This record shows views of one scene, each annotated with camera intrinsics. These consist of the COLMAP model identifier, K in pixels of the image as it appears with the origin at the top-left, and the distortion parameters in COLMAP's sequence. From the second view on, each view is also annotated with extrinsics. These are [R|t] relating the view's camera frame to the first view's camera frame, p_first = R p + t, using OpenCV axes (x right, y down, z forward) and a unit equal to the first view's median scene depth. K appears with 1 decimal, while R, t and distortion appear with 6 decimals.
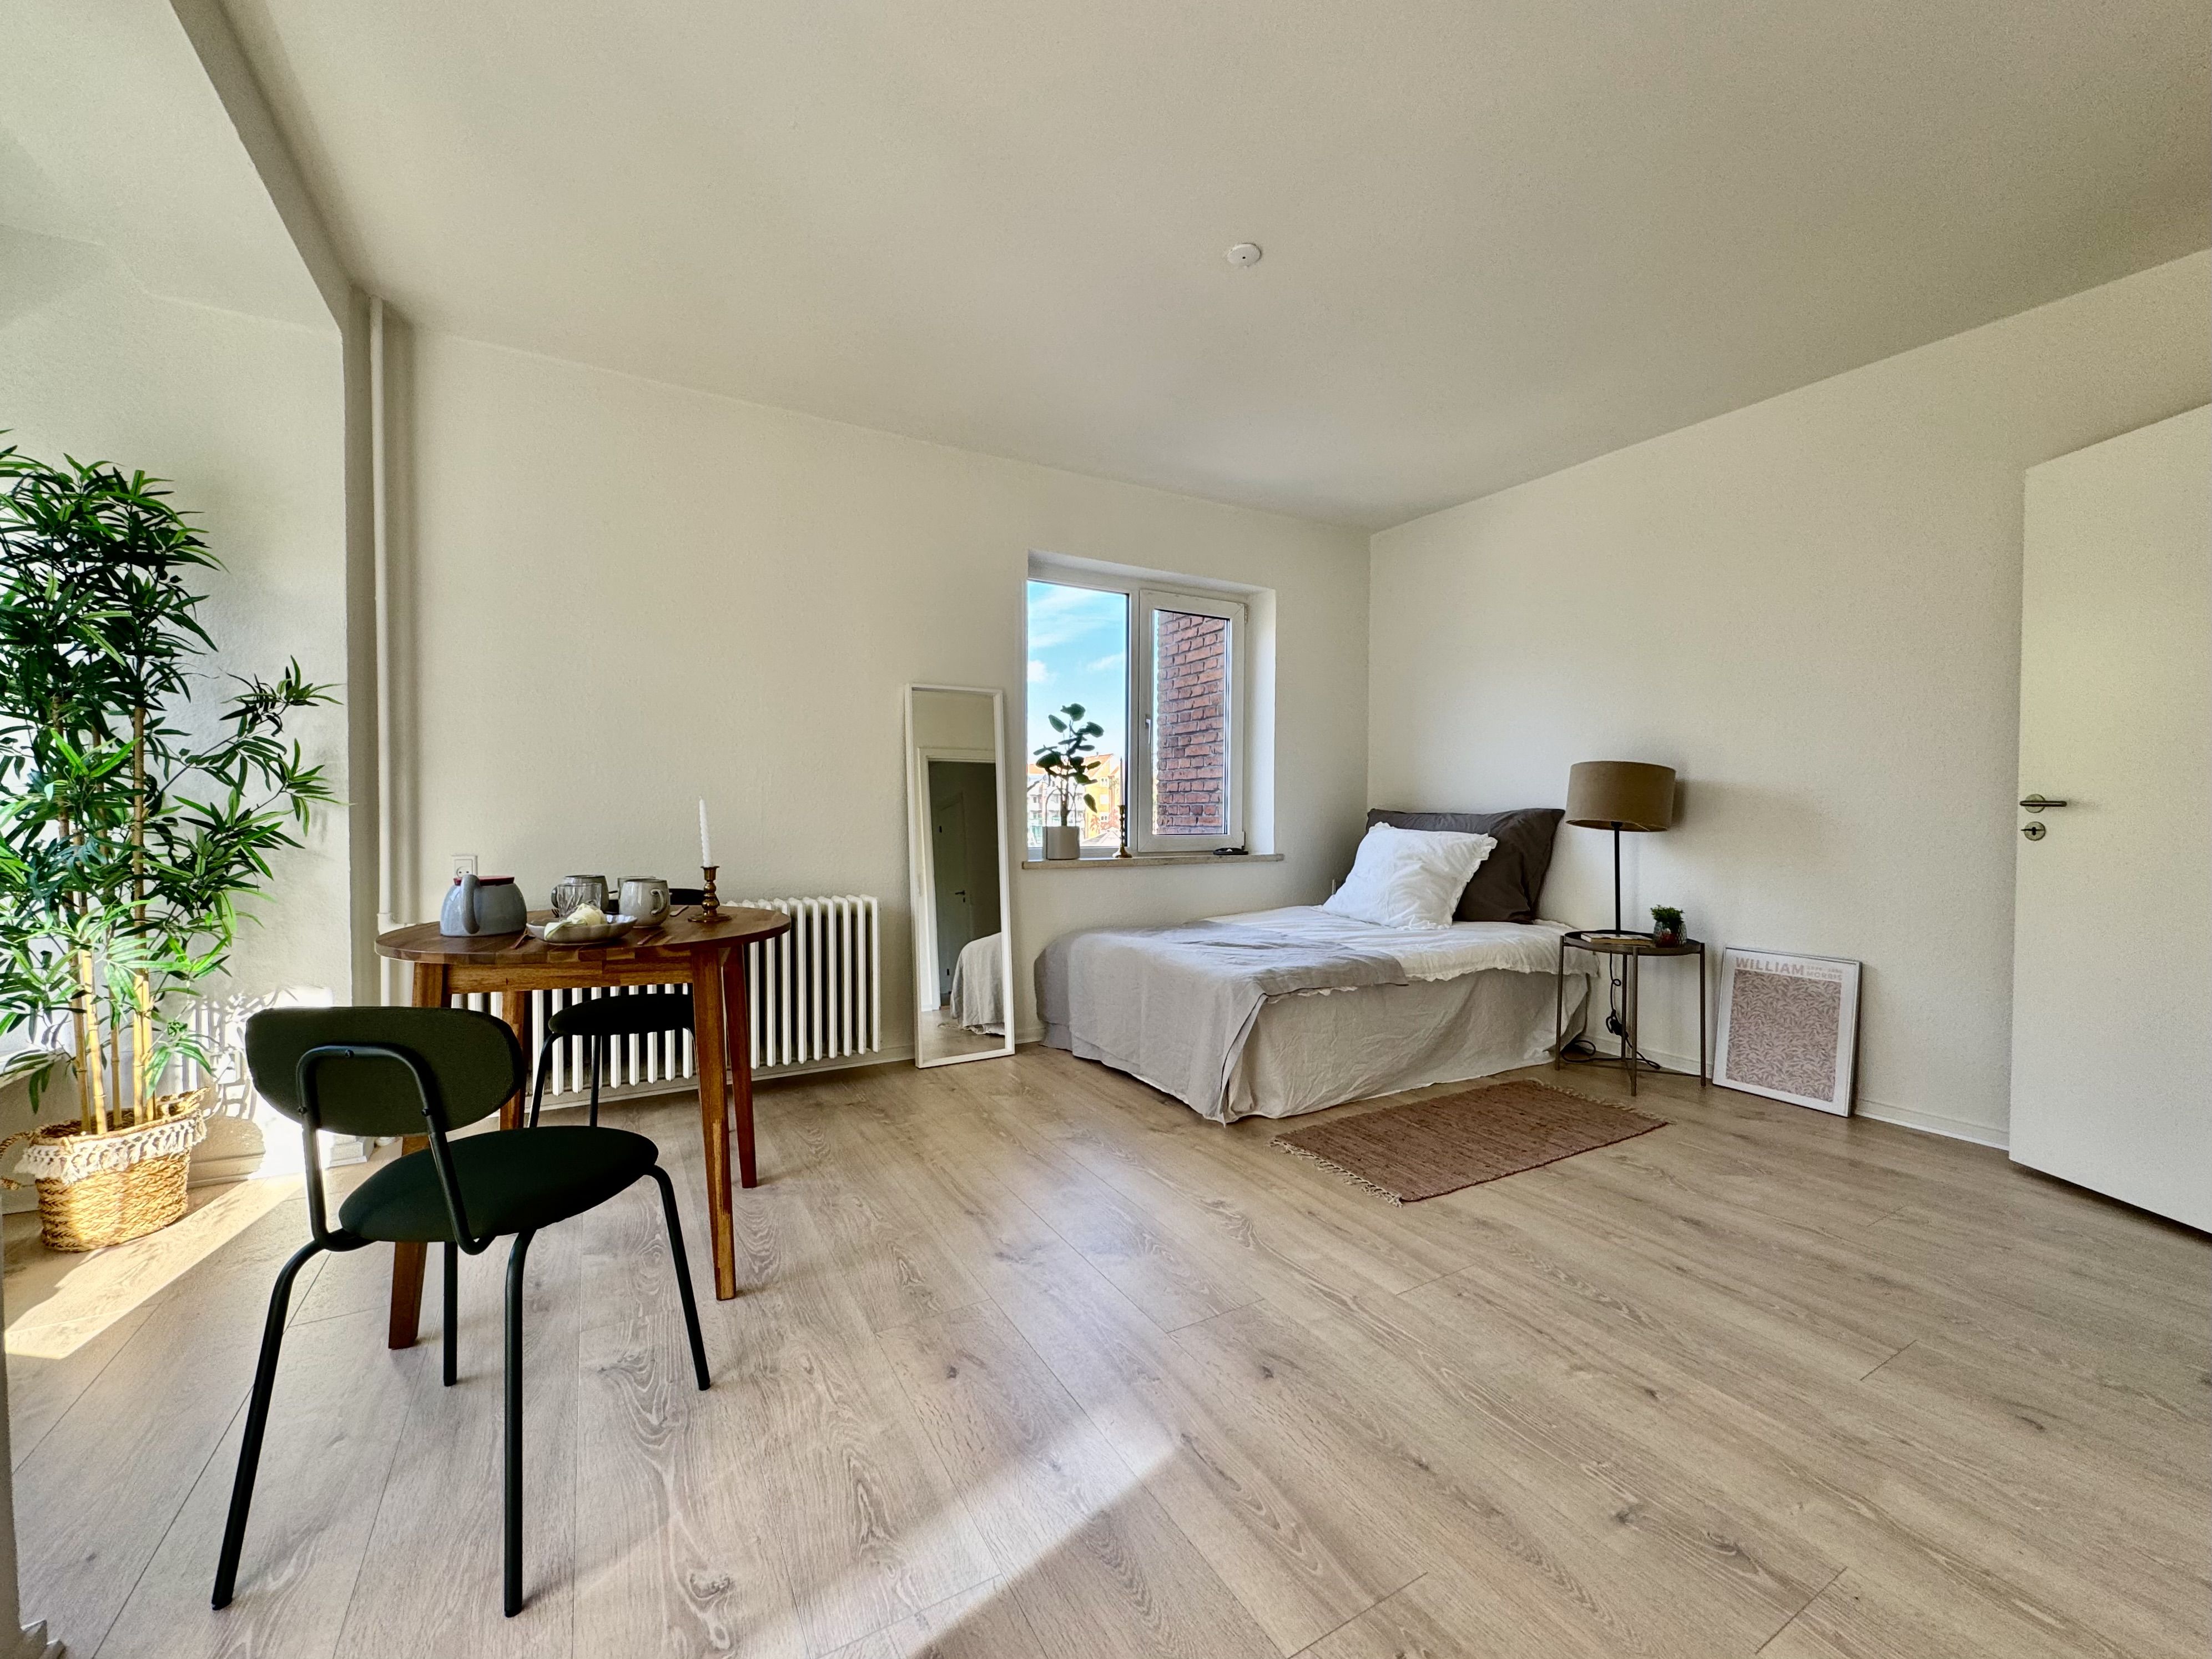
lens RADIAL K [[890.6, 0, 1104.3], [0, 890.6, 830.8], [0, 0, 1]] dist [-0.002726, 0.000303]
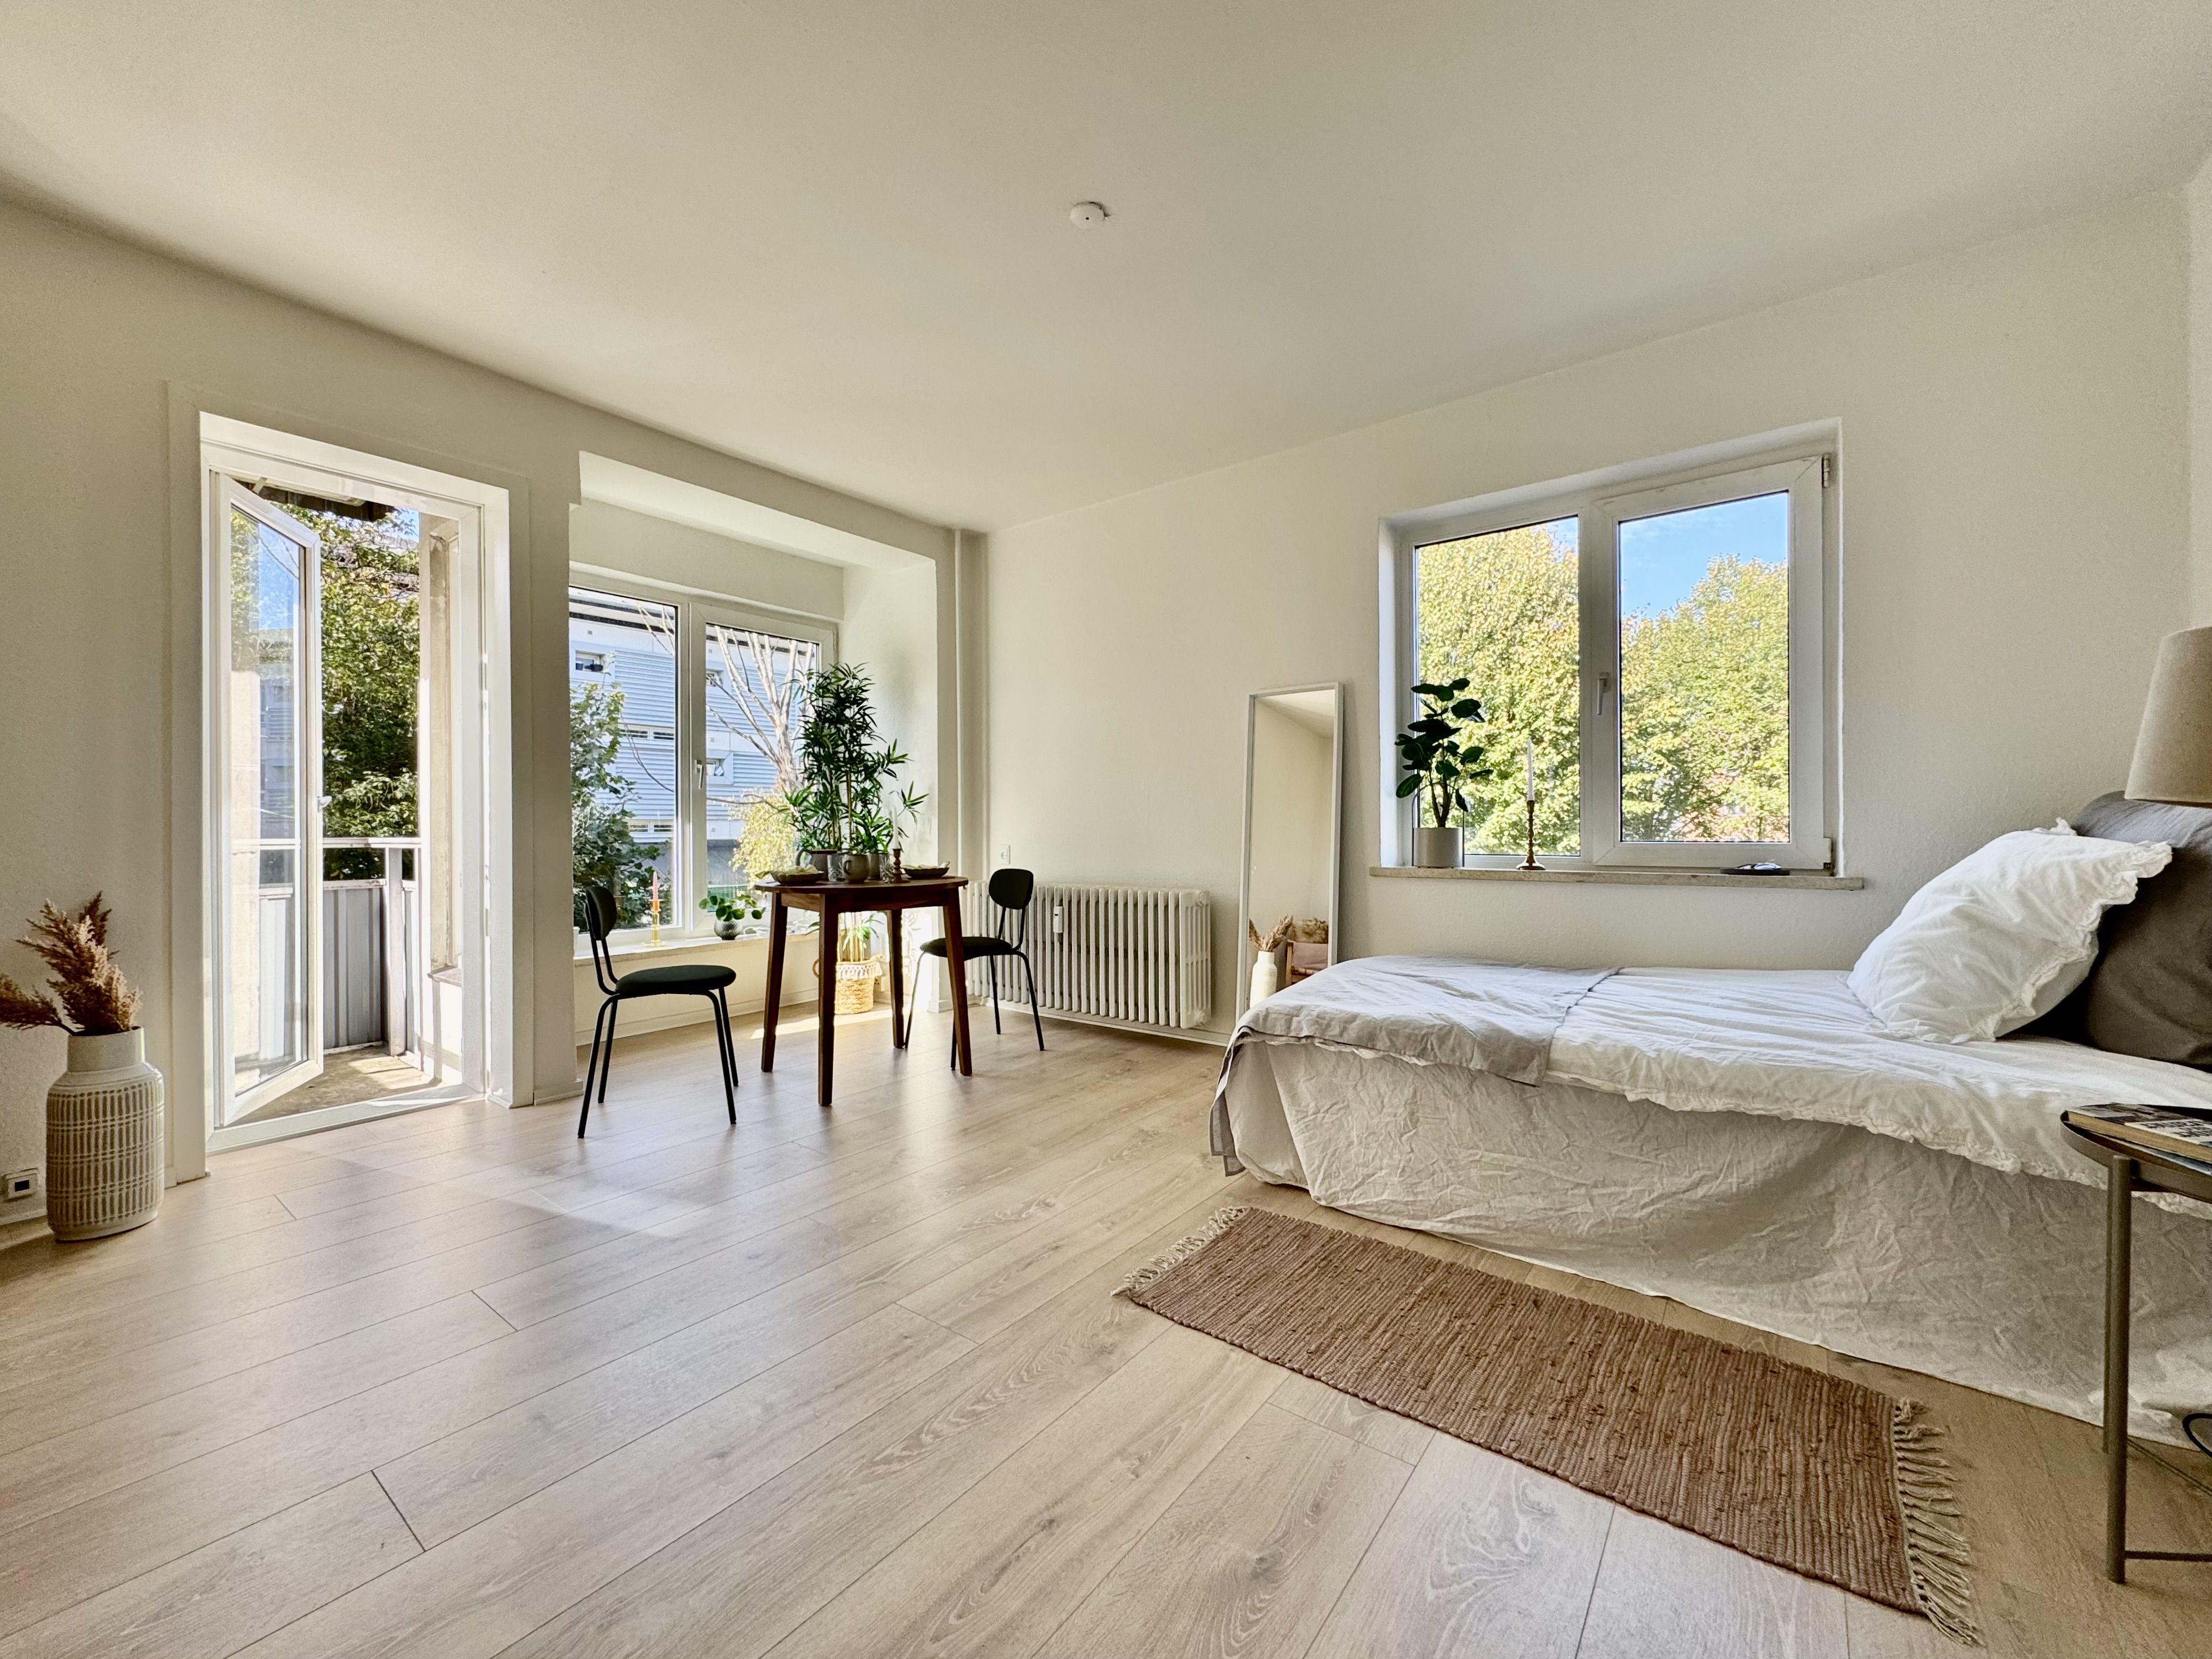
lens RADIAL K [[890.5, 0, 1104.3], [0, 890.5, 830.8], [0, 0, 1]] dist [-0.002726, 0.000303]
pose [[0.380597, -0.001788, -0.924739, 0.934330], [-0.013908, 0.999874, -0.007657, 0.012717], [0.924636, 0.015775, 0.380524, 0.600327]]
